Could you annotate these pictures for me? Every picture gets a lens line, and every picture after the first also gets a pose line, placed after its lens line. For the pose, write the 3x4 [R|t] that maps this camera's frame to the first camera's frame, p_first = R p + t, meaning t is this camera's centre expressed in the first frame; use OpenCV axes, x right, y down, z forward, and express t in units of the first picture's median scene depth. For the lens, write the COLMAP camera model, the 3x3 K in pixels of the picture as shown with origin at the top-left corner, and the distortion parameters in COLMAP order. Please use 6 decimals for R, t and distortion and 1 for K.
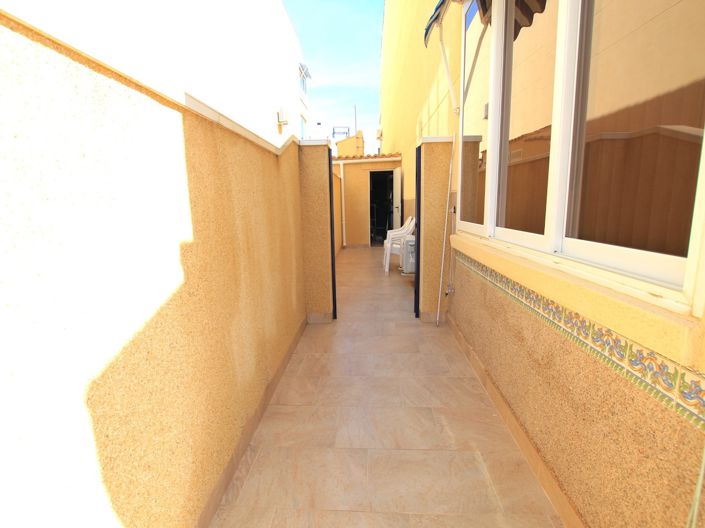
lens RADIAL K [[327.0, 0, 353.6], [0, 327.0, 256.5], [0, 0, 1]] dist [-0.031075, 0.004273]
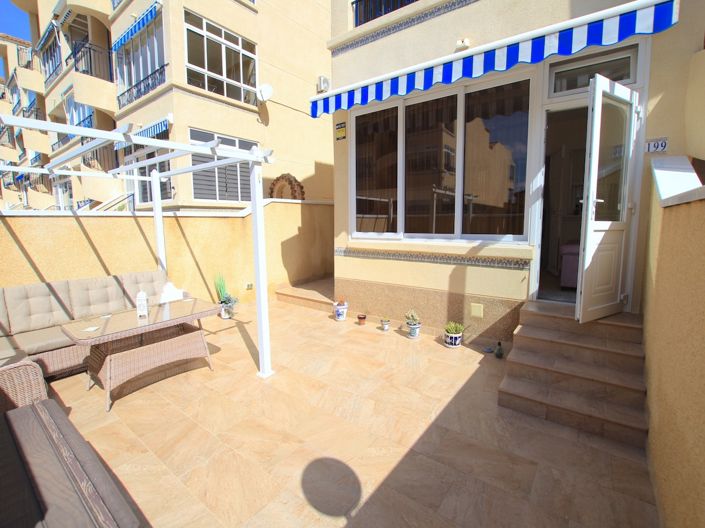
lens RADIAL K [[327.0, 0, 353.6], [0, 327.0, 256.5], [0, 0, 1]] dist [-0.031075, 0.004273]
pose [[0.830949, 0.076405, -0.551077, 1.252352], [-0.102913, 0.994540, -0.017289, 0.170331], [0.546747, 0.071079, 0.834276, -1.165564]]
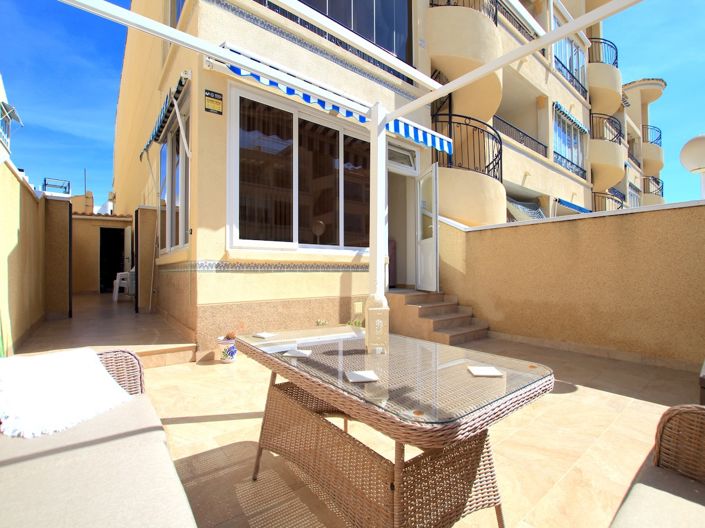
lens RADIAL K [[324.4, 0, 352.3], [0, 324.4, 271.1], [0, 0, 1]] dist [-0.027967, 0.000982]
pose [[0.749658, 0.020431, 0.661510, -0.063367], [0.095622, 0.985692, -0.138807, 0.344652], [-0.654881, 0.167313, 0.736979, -0.998128]]
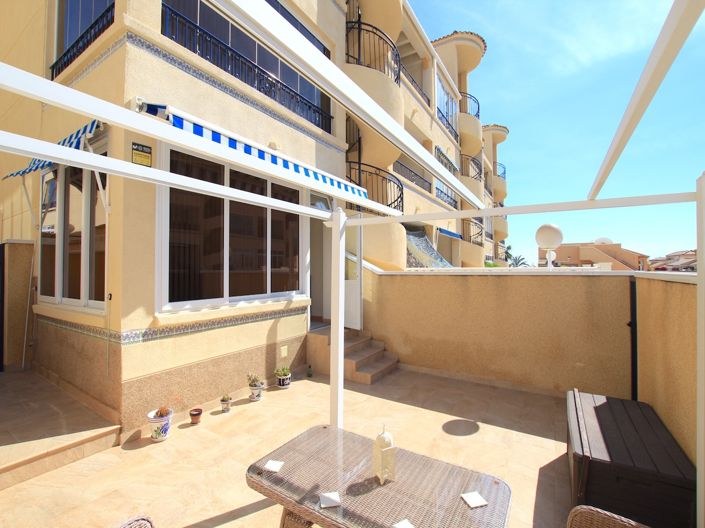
lens RADIAL K [[324.6, 0, 349.0], [0, 324.6, 262.1], [0, 0, 1]] dist [-0.027969, 0.000657]
pose [[0.491692, 0.036623, 0.869999, -0.251793], [0.134968, 0.983835, -0.117694, 0.104281], [-0.860246, 0.175292, 0.478800, -0.957117]]
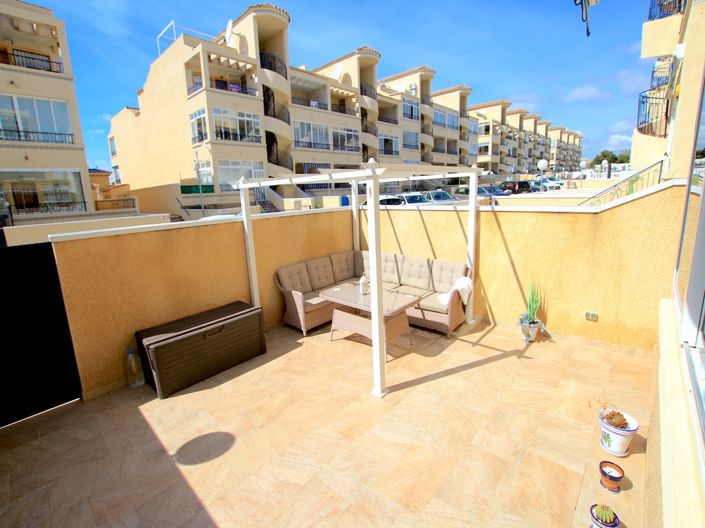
lens RADIAL K [[327.0, 0, 353.6], [0, 327.0, 256.5], [0, 0, 1]] dist [-0.031075, 0.004273]
pose [[-0.634298, 0.203049, -0.745947, 1.199436], [-0.070031, 0.945834, 0.317007, -0.162440], [0.769910, 0.253316, -0.585721, -0.007021]]
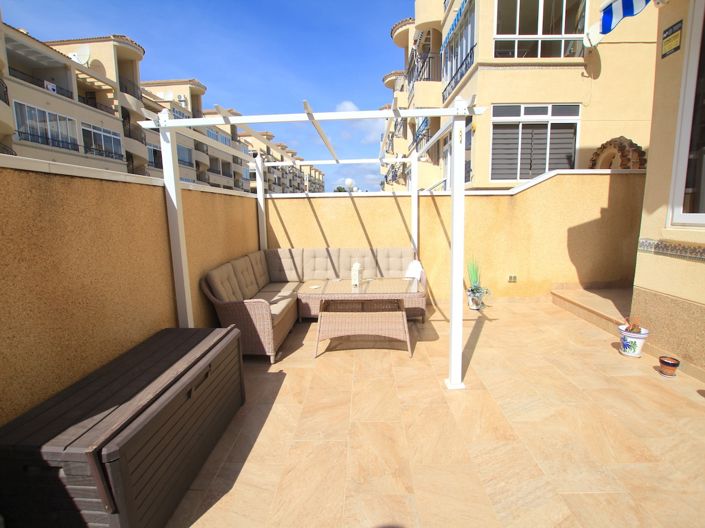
lens RADIAL K [[327.0, 0, 353.6], [0, 327.0, 256.5], [0, 0, 1]] dist [-0.031075, 0.004273]
pose [[0.018212, 0.159124, -0.987091, 1.244900], [-0.151169, 0.976343, 0.154602, 0.141951], [0.988340, 0.146401, 0.041835, -0.769073]]
